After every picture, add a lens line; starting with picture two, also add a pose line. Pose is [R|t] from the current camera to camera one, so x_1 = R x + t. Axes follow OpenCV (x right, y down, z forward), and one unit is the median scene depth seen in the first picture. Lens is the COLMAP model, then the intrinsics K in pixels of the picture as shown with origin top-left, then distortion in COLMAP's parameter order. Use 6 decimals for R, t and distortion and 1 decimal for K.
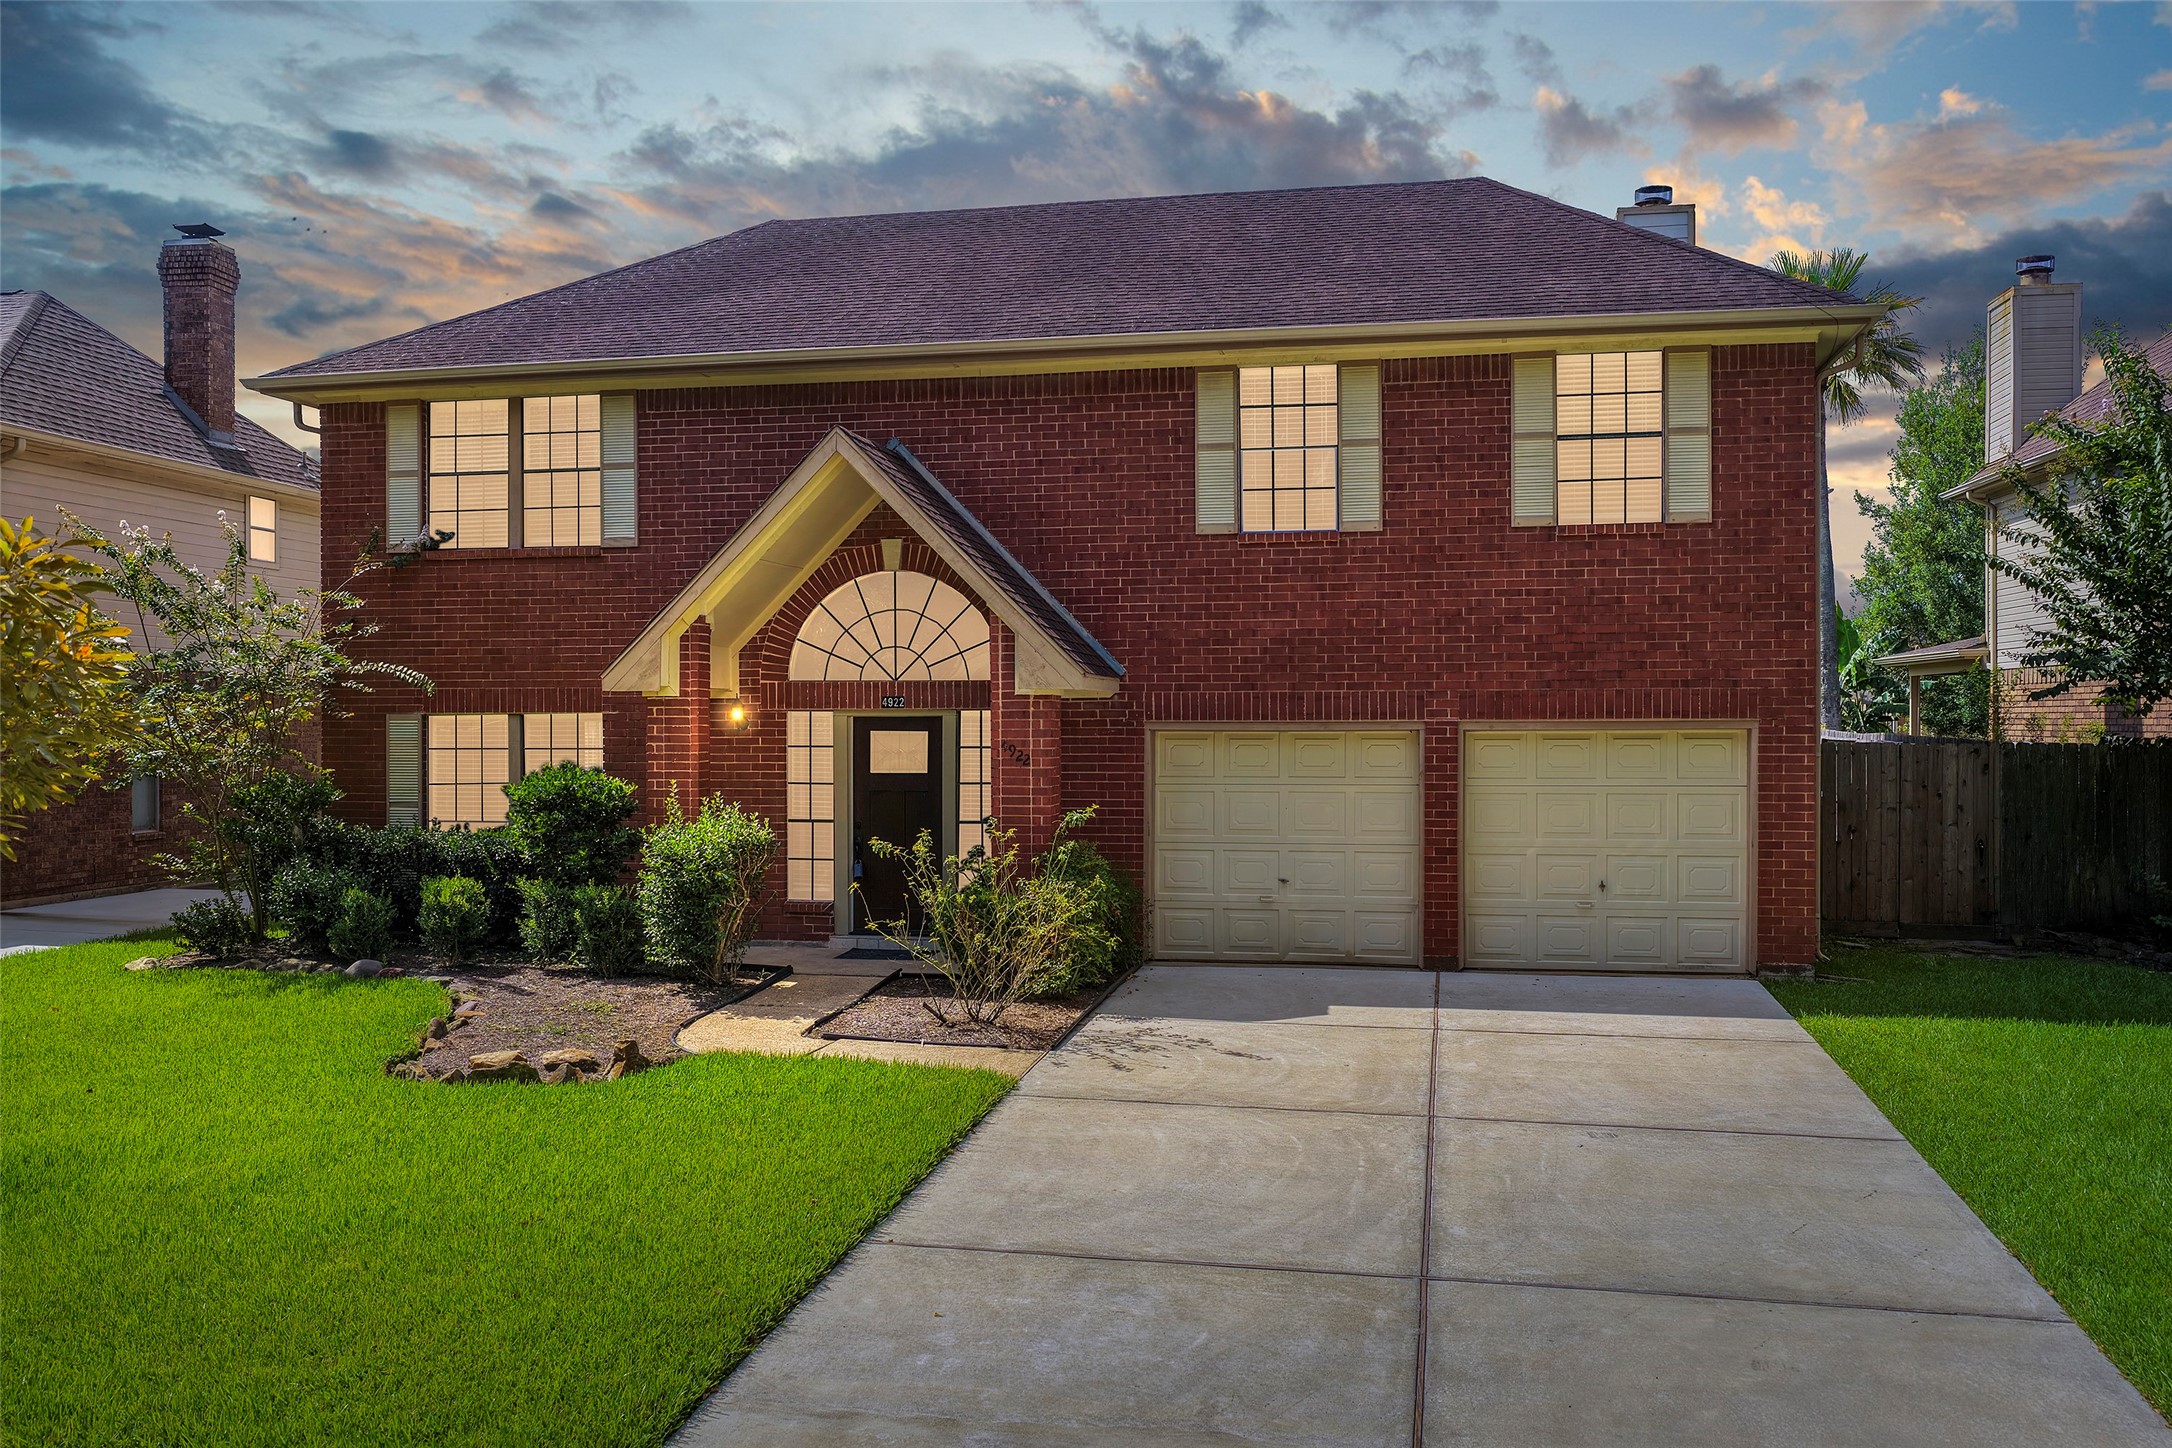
lens RADIAL K [[1824.2, 0, 1086.3], [0, 1824.2, 789.6], [0, 0, 1]] dist [-0.002773, 0.016133]
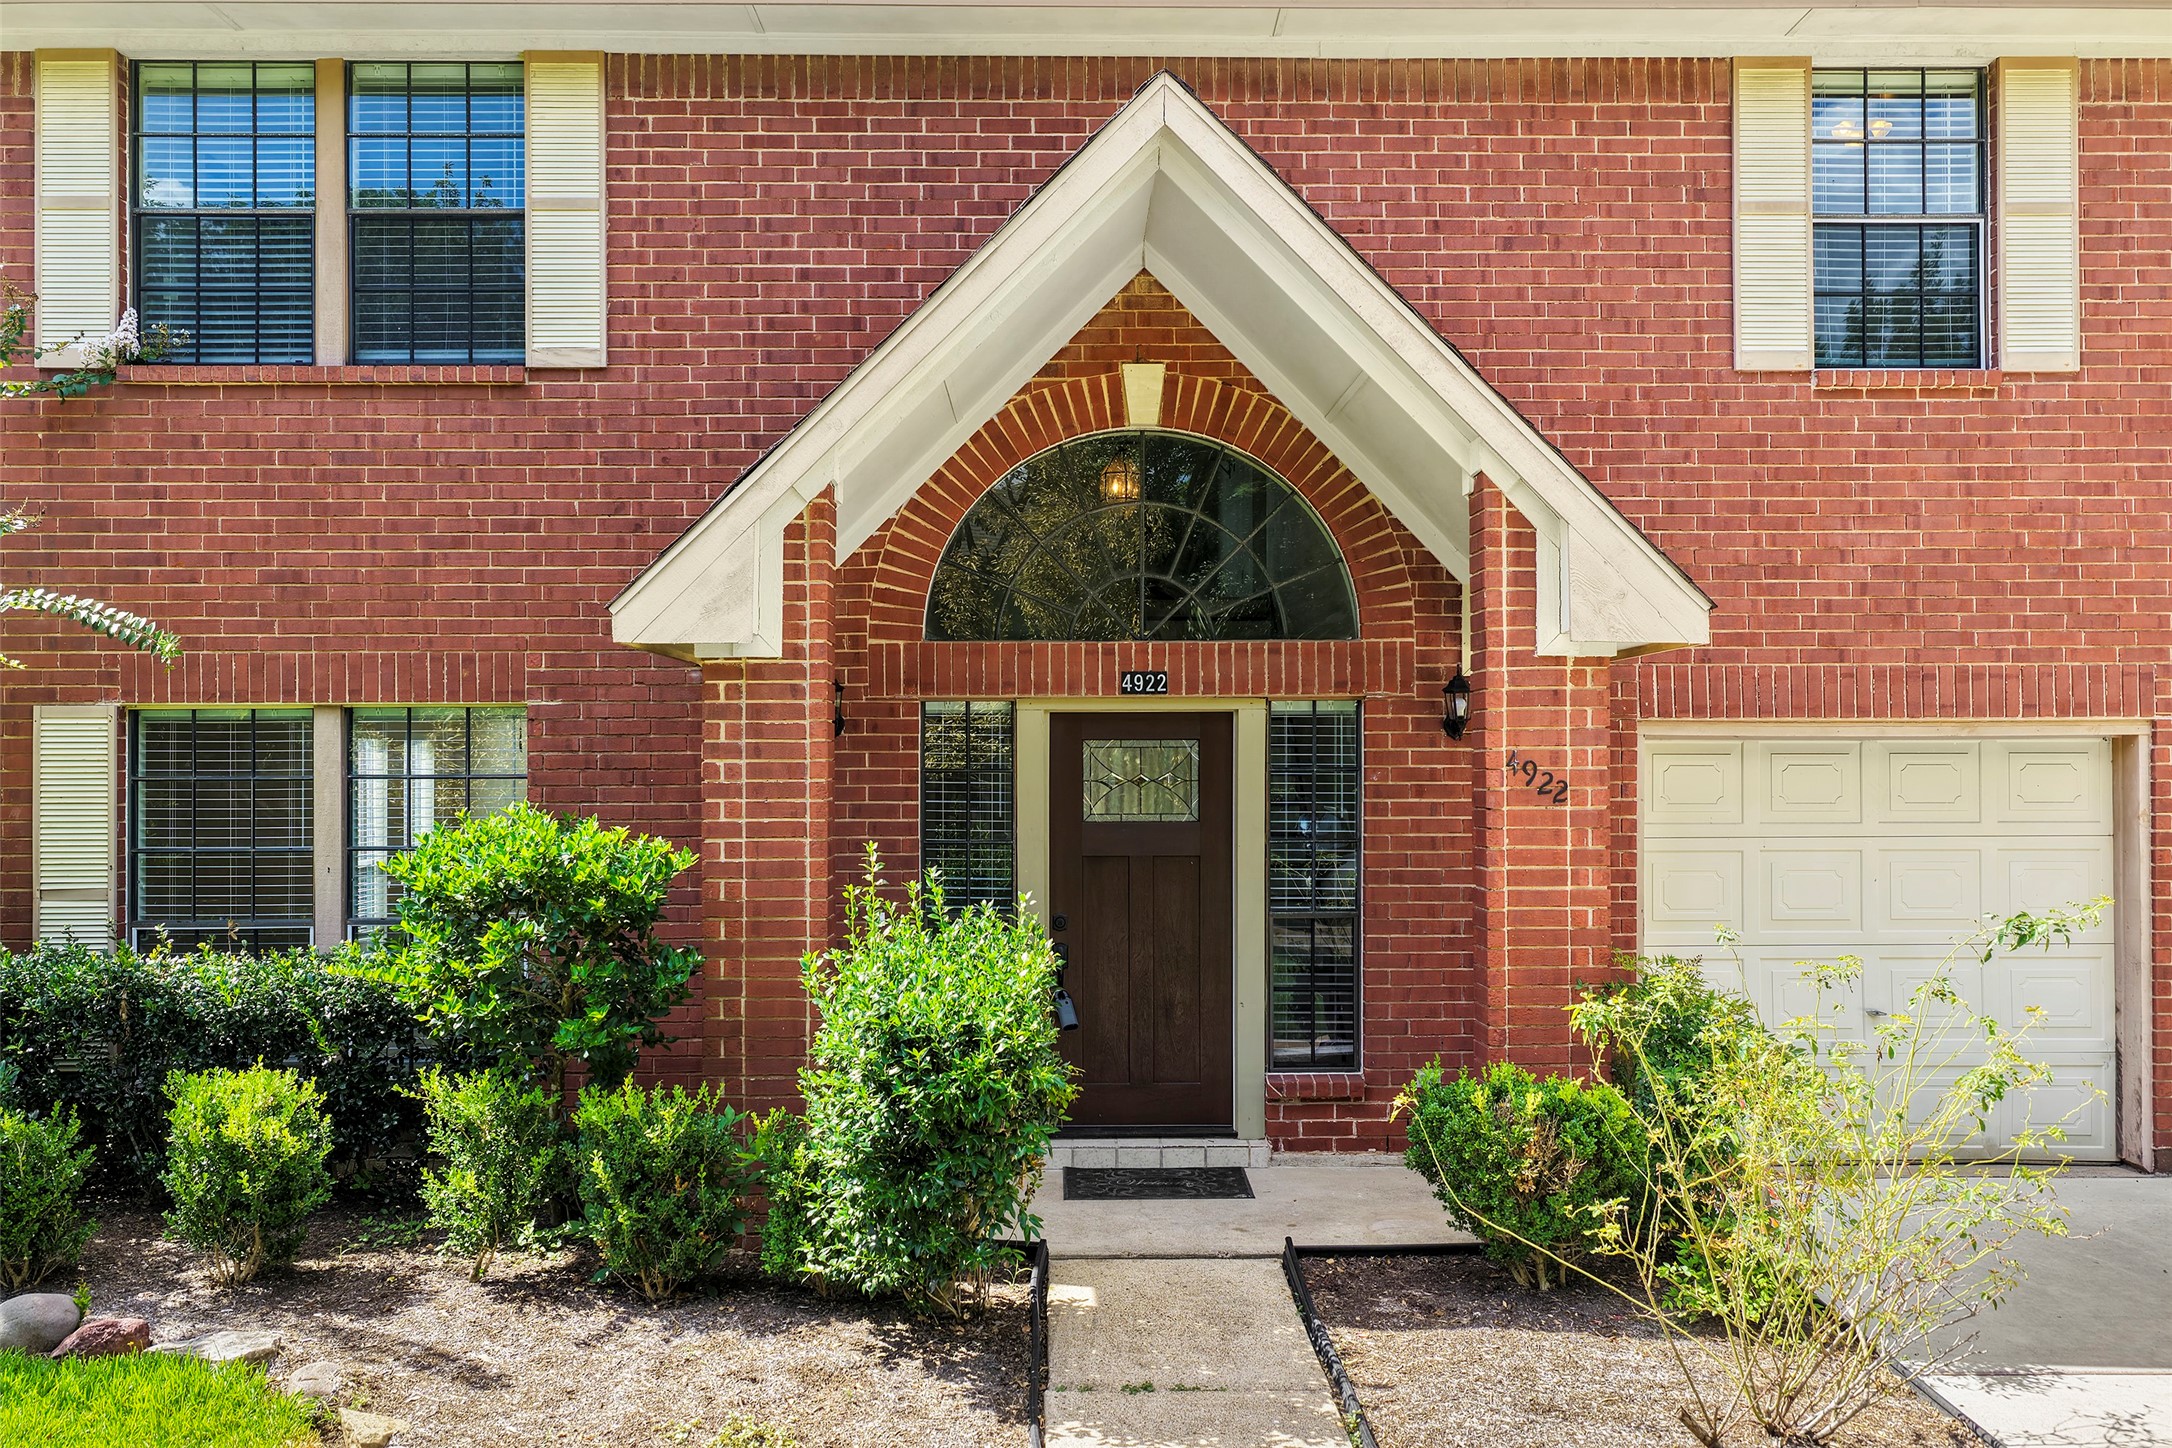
lens RADIAL K [[1824.2, 0, 1086.3], [0, 1824.2, 789.6], [0, 0, 1]] dist [-0.002773, 0.016133]
pose [[0.975431, -0.003778, 0.220271, -0.241304], [0.009166, 0.999683, -0.023444, -0.006330], [-0.220113, 0.024887, 0.975157, 0.519400]]
